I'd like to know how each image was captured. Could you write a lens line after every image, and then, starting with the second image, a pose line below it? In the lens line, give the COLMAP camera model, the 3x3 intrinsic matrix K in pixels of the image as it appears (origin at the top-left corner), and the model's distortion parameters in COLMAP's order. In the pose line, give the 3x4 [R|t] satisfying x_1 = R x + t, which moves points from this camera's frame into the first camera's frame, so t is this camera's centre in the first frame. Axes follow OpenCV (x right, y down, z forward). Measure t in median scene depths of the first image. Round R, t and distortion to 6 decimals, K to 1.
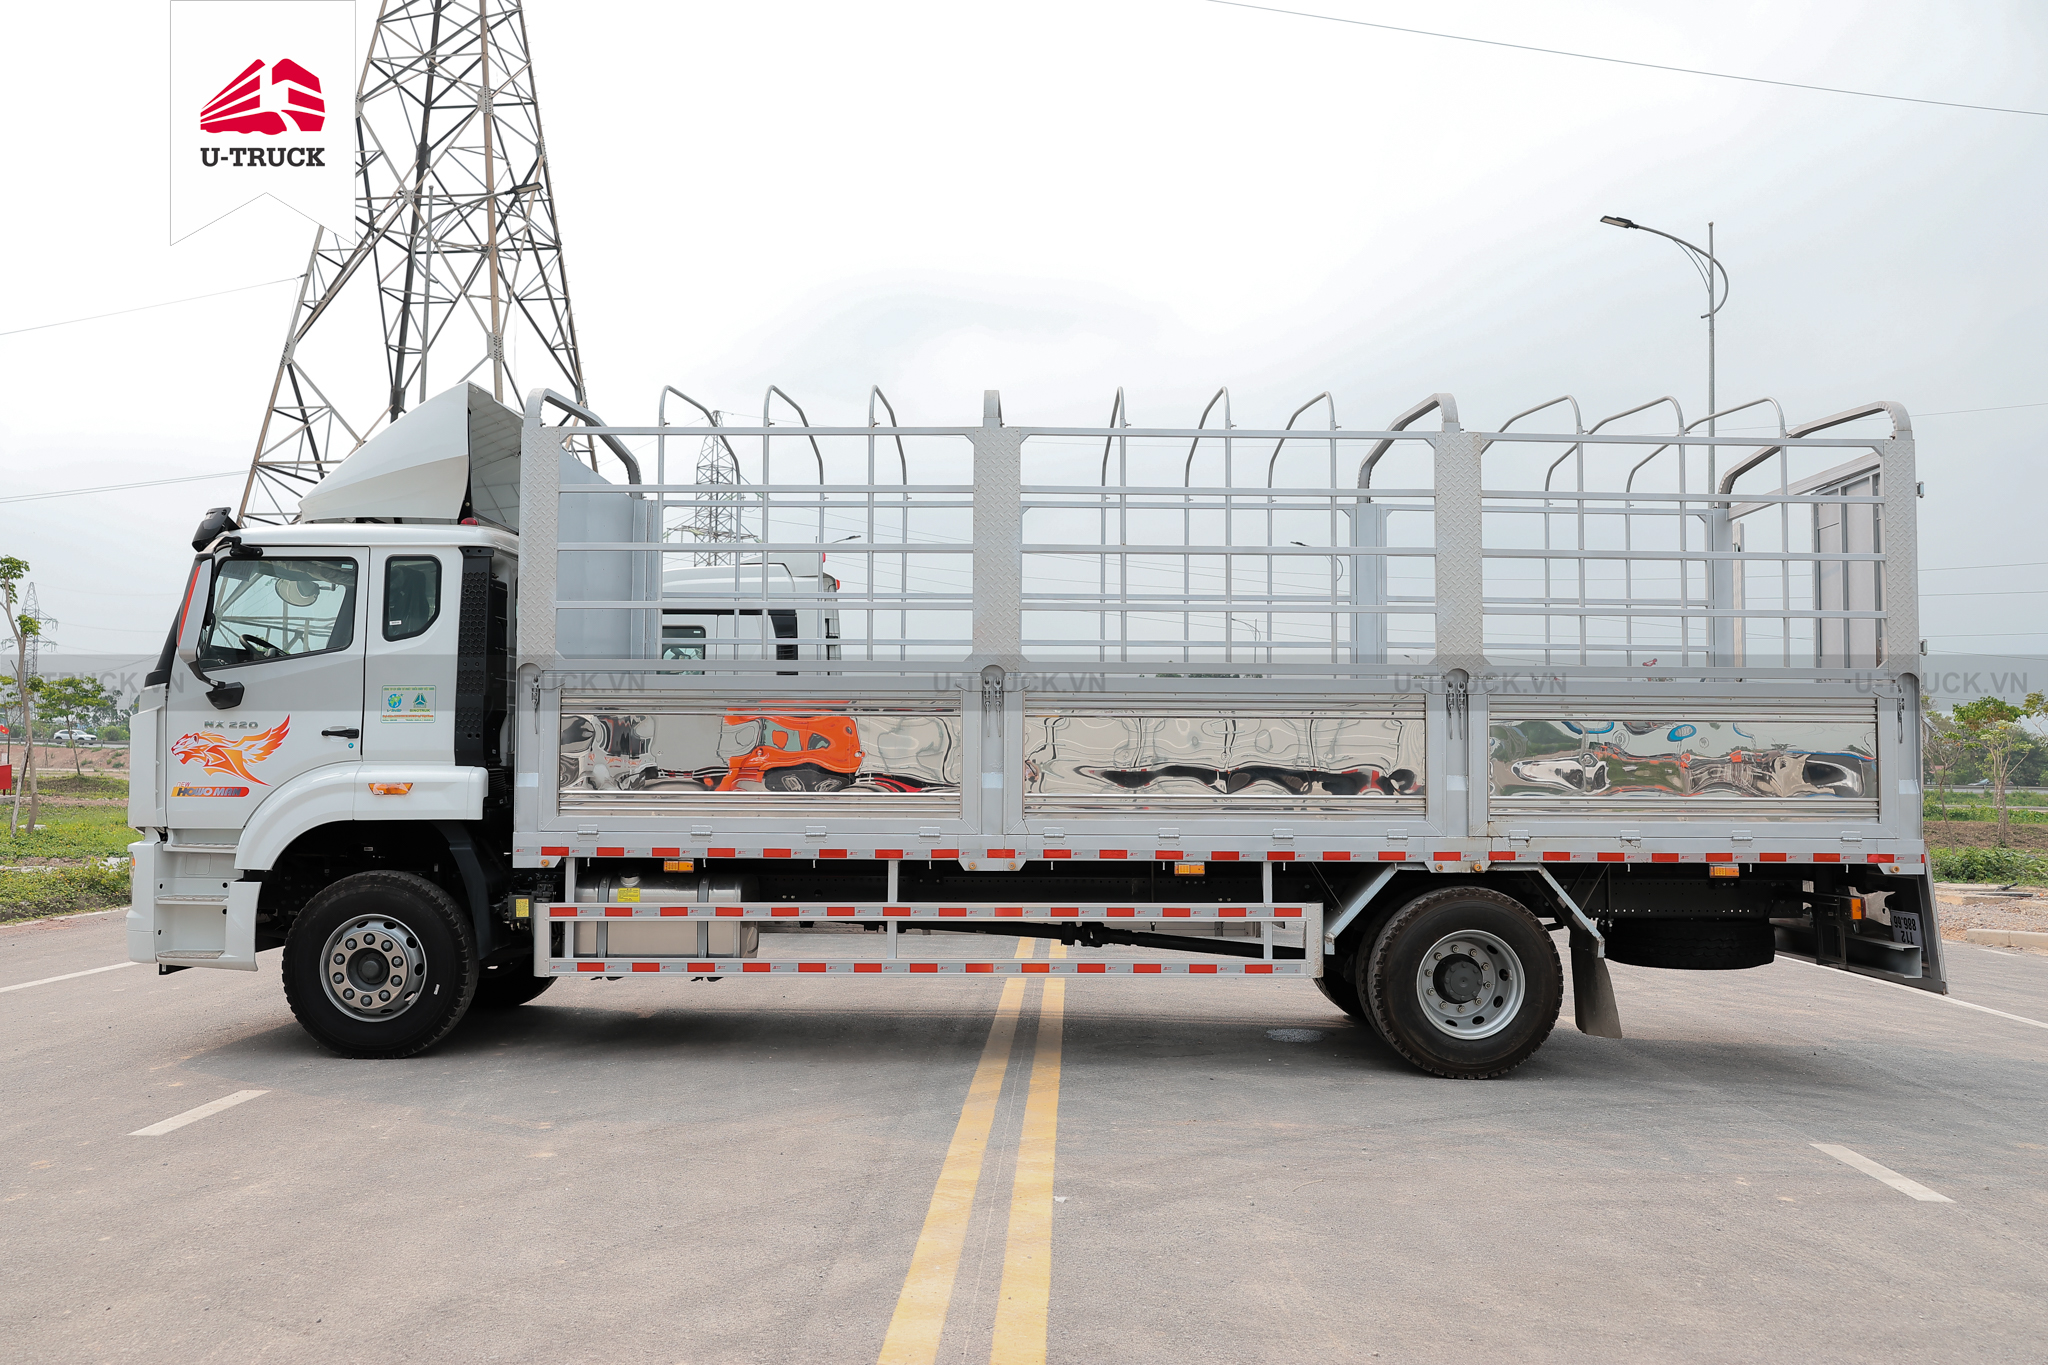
lens RADIAL K [[1646.2, 0, 1035.6], [0, 1646.2, 680.9], [0, 0, 1]] dist [-0.110182, 0.109663]
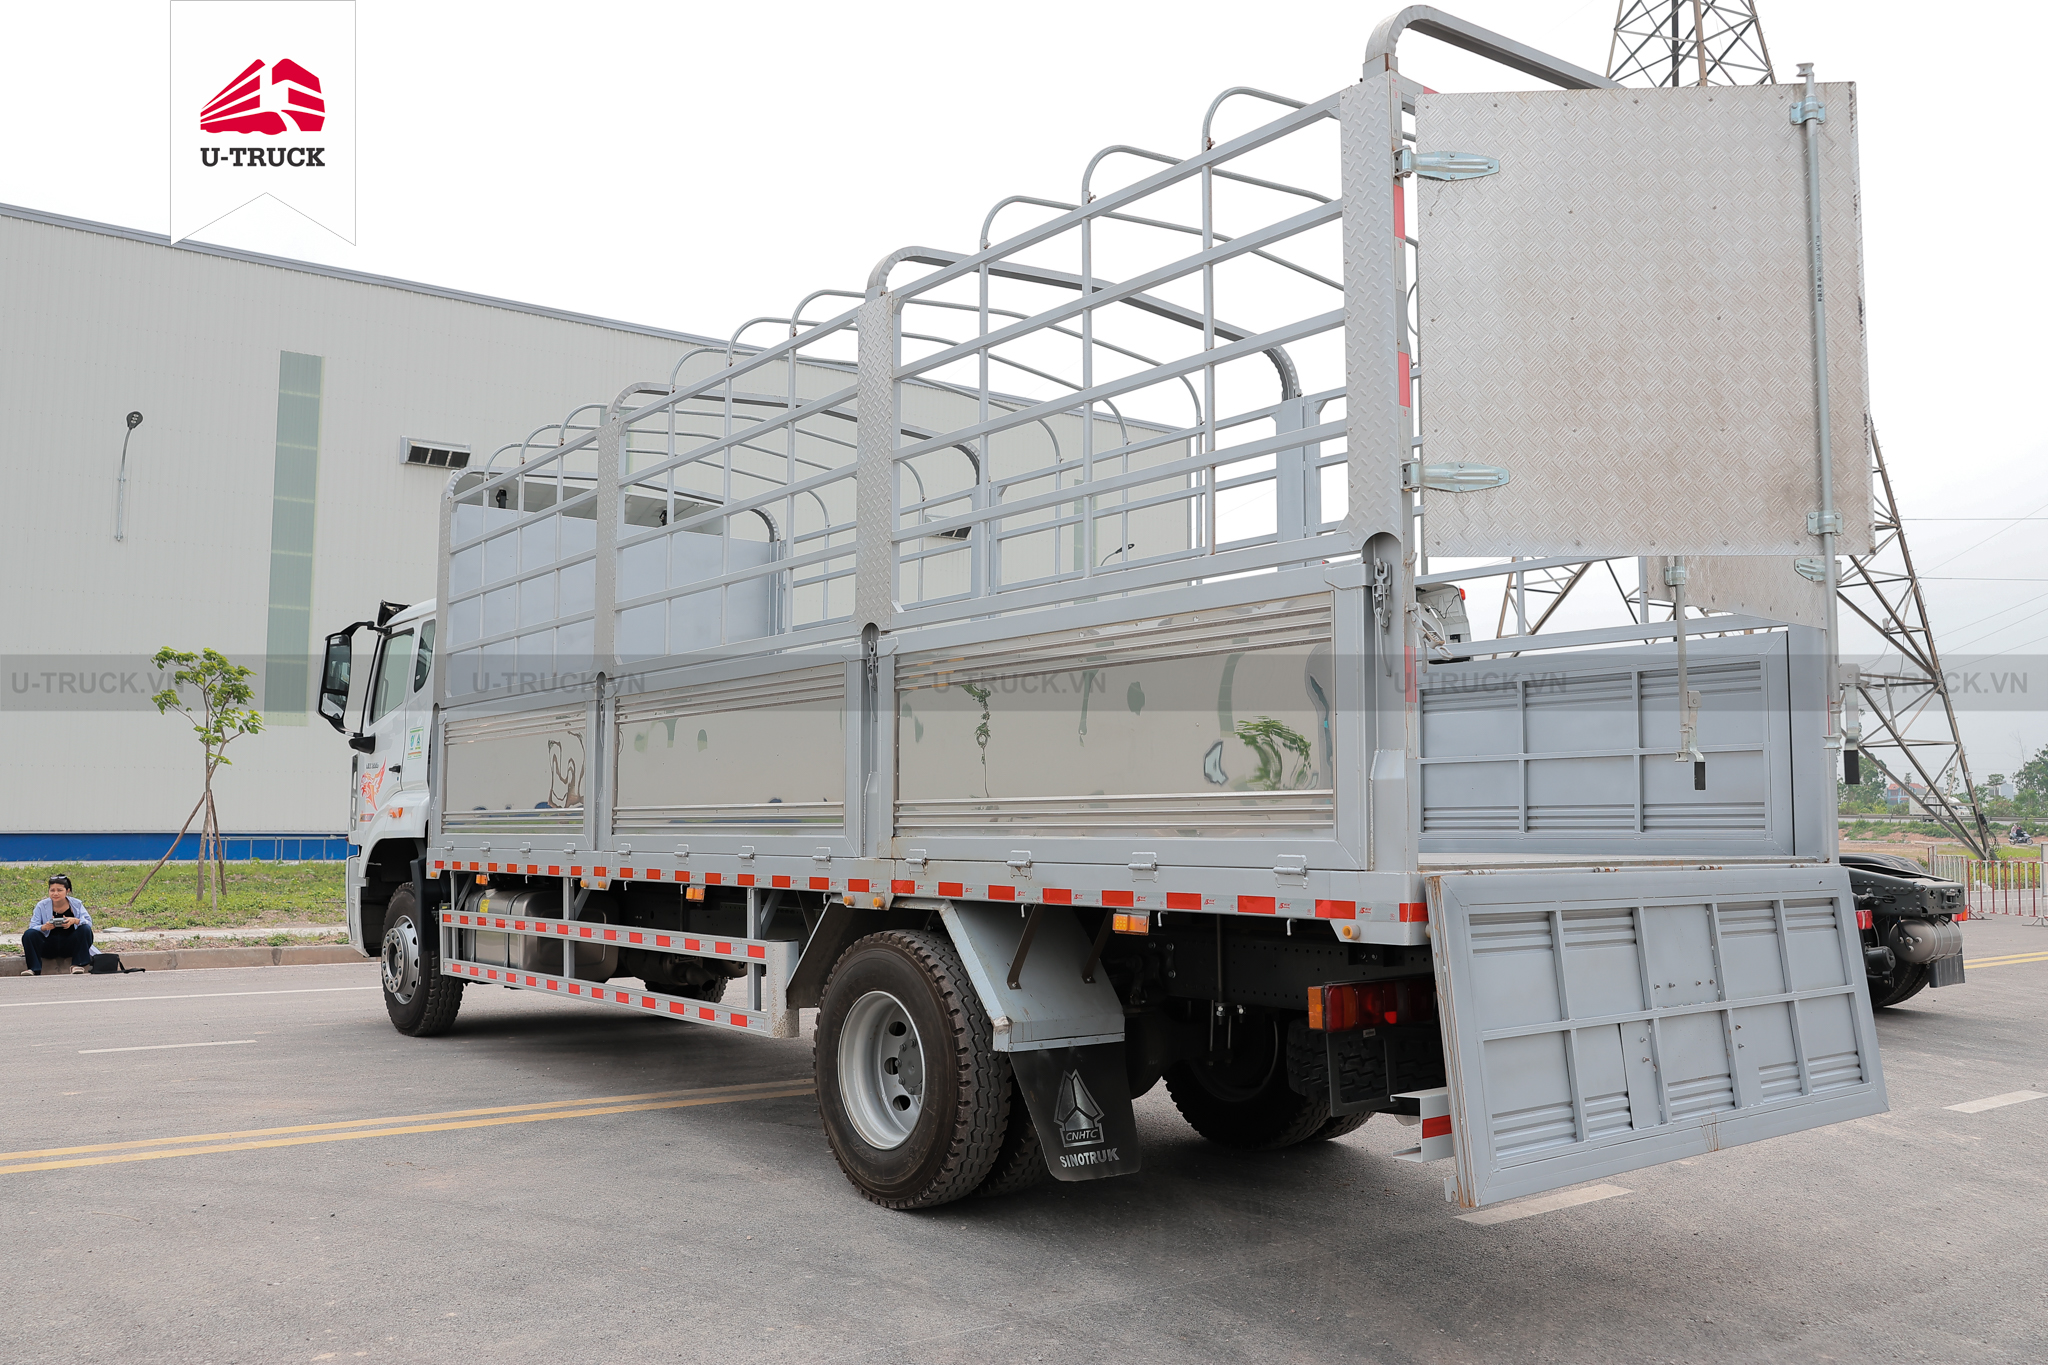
lens RADIAL K [[1646.2, 0, 1035.6], [0, 1646.2, 680.9], [0, 0, 1]] dist [-0.110182, 0.109663]
pose [[0.579092, -0.086414, -0.810669, 0.884560], [0.044220, 0.996232, -0.074606, 0.074046], [0.814062, 0.007356, 0.580732, 0.634211]]
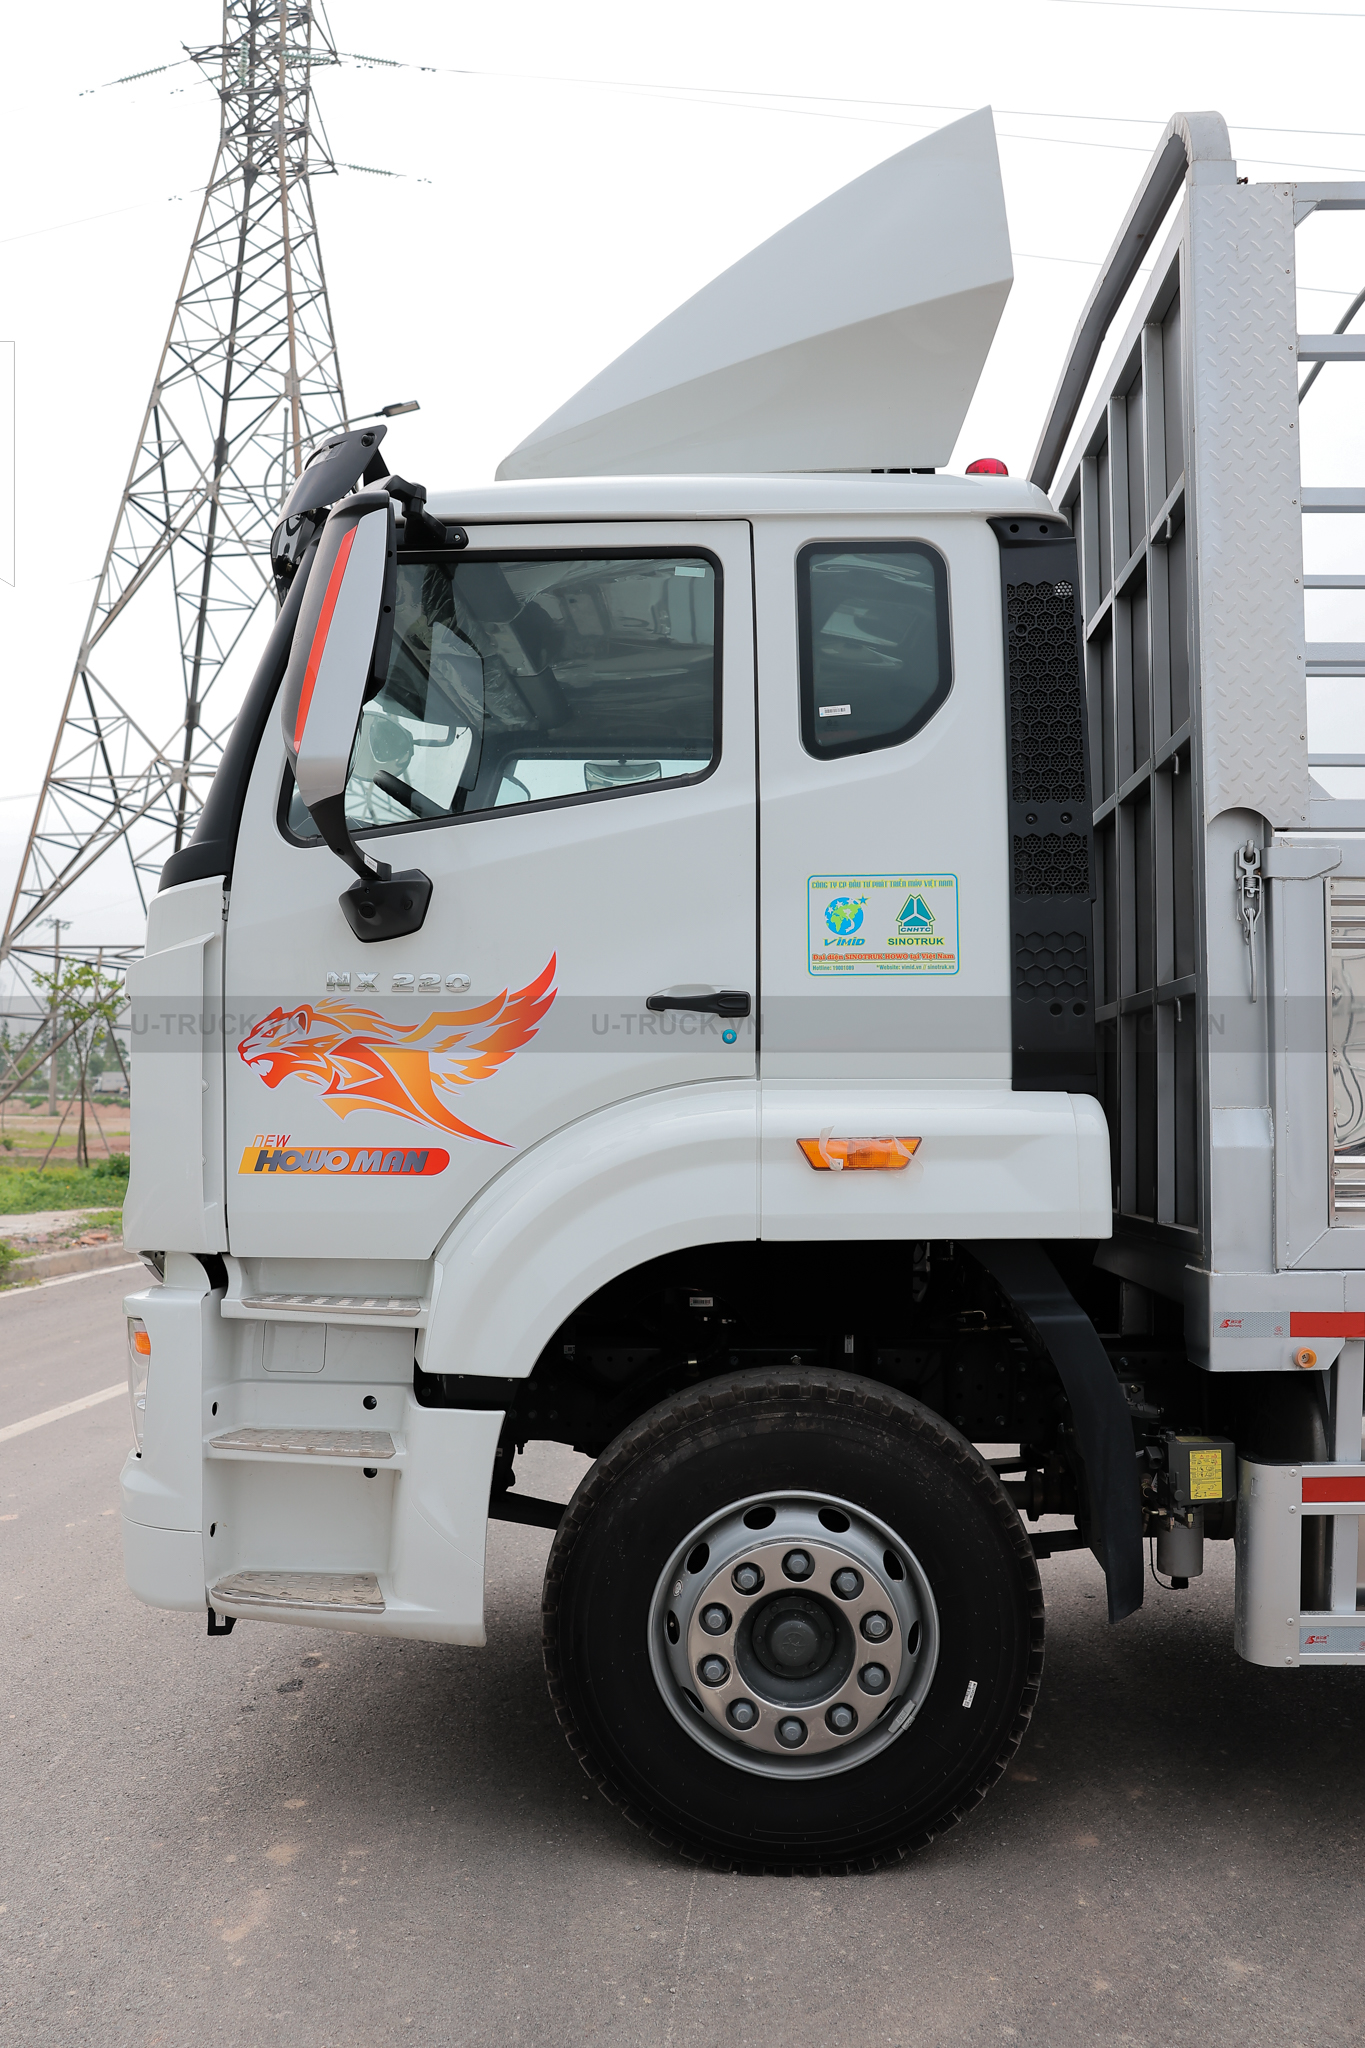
lens RADIAL K [[1646.2, 0, 682.5], [0, 1646.2, 1024.0], [0, 0, 1]] dist [-0.110182, 0.109663]
pose [[0.998122, -0.000928, -0.061243, -0.401025], [0.000852, 0.999999, -0.001266, 0.036618], [0.061244, 0.001211, 0.998122, 0.609523]]
